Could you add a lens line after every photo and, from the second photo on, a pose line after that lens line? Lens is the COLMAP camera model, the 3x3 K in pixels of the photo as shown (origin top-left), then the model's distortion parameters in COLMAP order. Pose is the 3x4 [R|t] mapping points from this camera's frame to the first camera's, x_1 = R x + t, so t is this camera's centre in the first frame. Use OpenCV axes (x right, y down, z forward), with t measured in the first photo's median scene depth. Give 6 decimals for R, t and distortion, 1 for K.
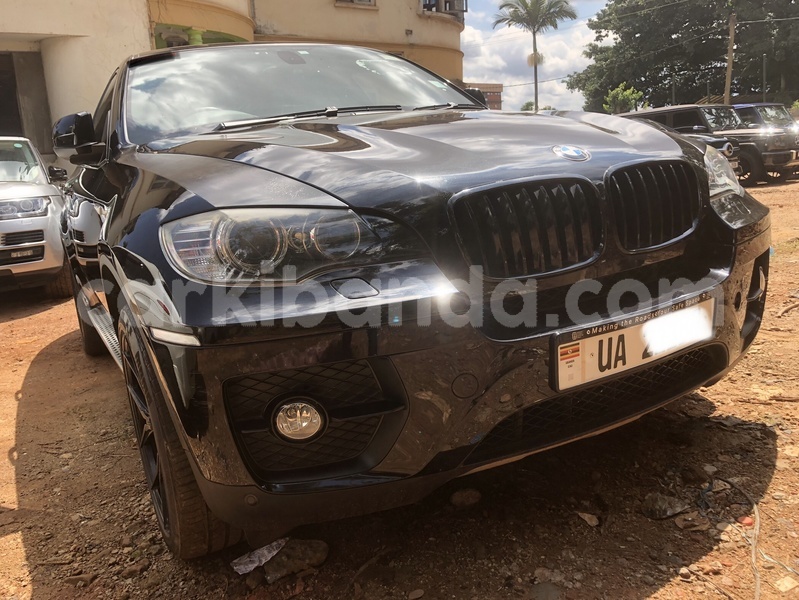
lens RADIAL K [[645.2, 0, 434.9], [0, 645.2, 291.1], [0, 0, 1]] dist [0.016126, -0.023904]
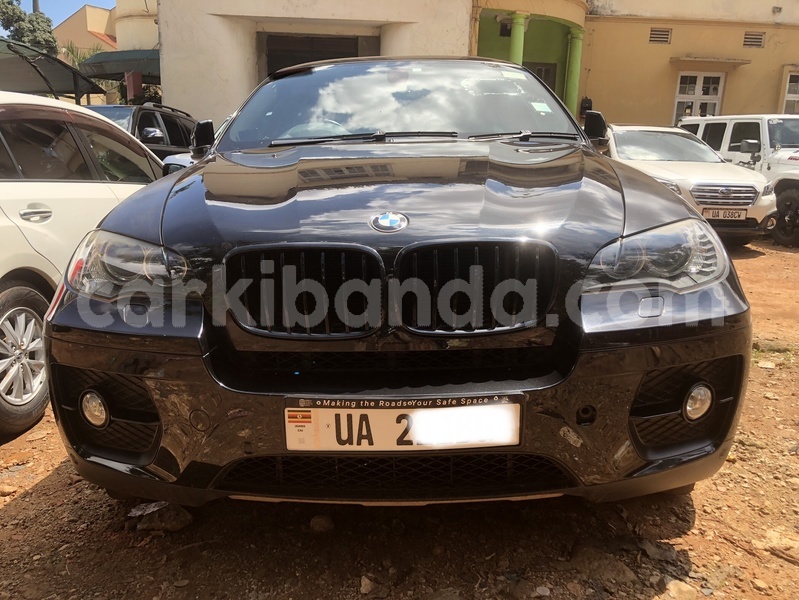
lens RADIAL K [[645.2, 0, 391.1], [0, 645.2, 300.1], [0, 0, 1]] dist [0.016126, -0.023904]
pose [[0.863616, 0.193687, -0.465459, 0.737413], [-0.176517, 0.980984, 0.080696, -0.186150], [0.472238, 0.012471, 0.881383, 0.154763]]
